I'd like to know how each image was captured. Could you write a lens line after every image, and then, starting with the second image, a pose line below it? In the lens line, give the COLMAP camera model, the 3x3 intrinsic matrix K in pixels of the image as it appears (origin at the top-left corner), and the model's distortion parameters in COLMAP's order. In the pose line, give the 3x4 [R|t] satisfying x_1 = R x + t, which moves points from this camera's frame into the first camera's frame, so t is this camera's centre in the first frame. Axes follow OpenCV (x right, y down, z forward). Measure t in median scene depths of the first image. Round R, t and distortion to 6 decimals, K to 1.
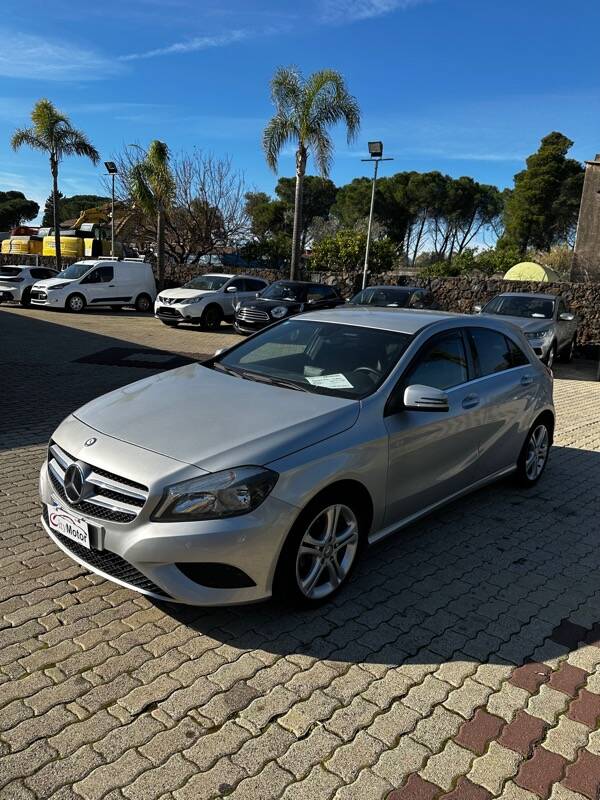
lens RADIAL K [[569.7, 0, 300.0], [0, 569.7, 400.0], [0, 0, 1]] dist [0.005643, -0.004080]
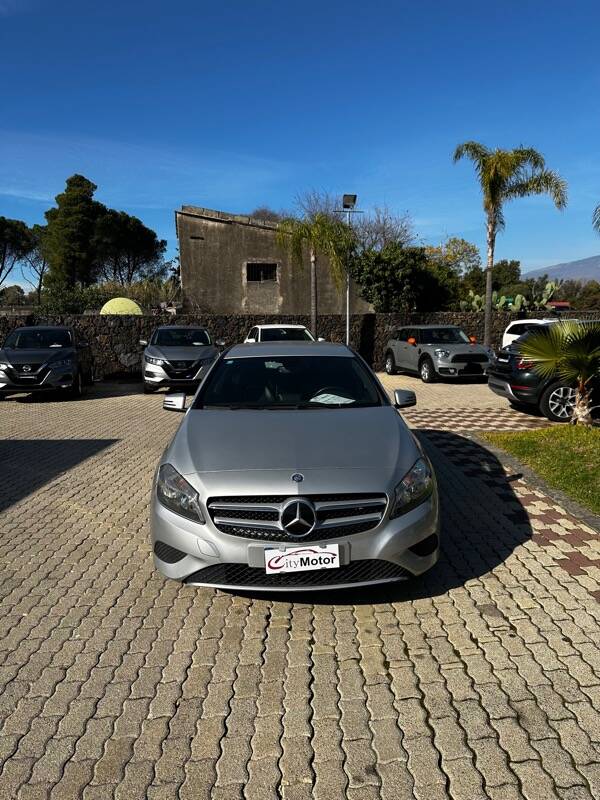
lens RADIAL K [[569.7, 0, 300.0], [0, 569.7, 400.0], [0, 0, 1]] dist [0.005643, -0.004080]
pose [[0.699383, -0.161262, 0.696317, -0.141621], [0.200565, 0.979352, 0.025363, -0.012847], [-0.686030, 0.121918, 0.717286, 0.026216]]
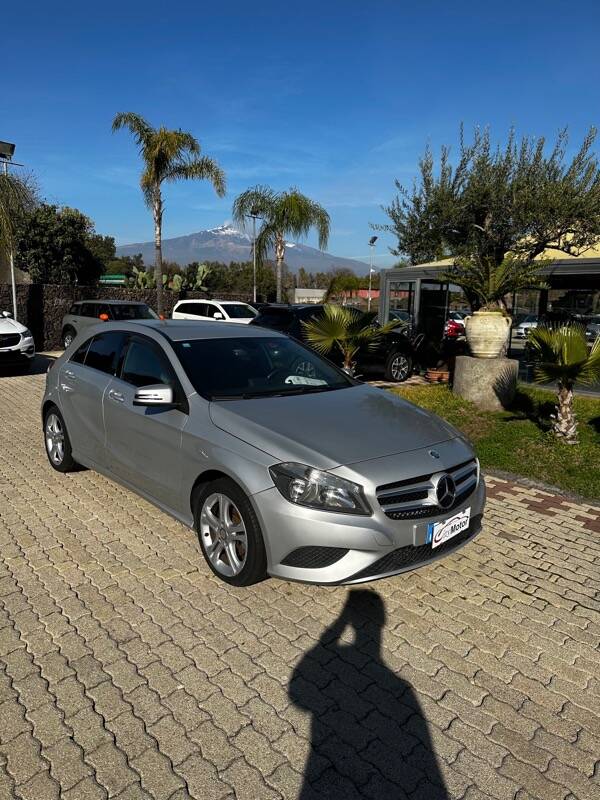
lens RADIAL K [[547.8, 0, 300.6], [0, 547.8, 422.0], [0, 0, 1]] dist [0.087581, -0.172158]
pose [[0.067561, -0.264193, 0.962101, -0.187556], [0.178940, 0.951877, 0.248820, -0.041676], [-0.981538, 0.155347, 0.111584, 0.146773]]
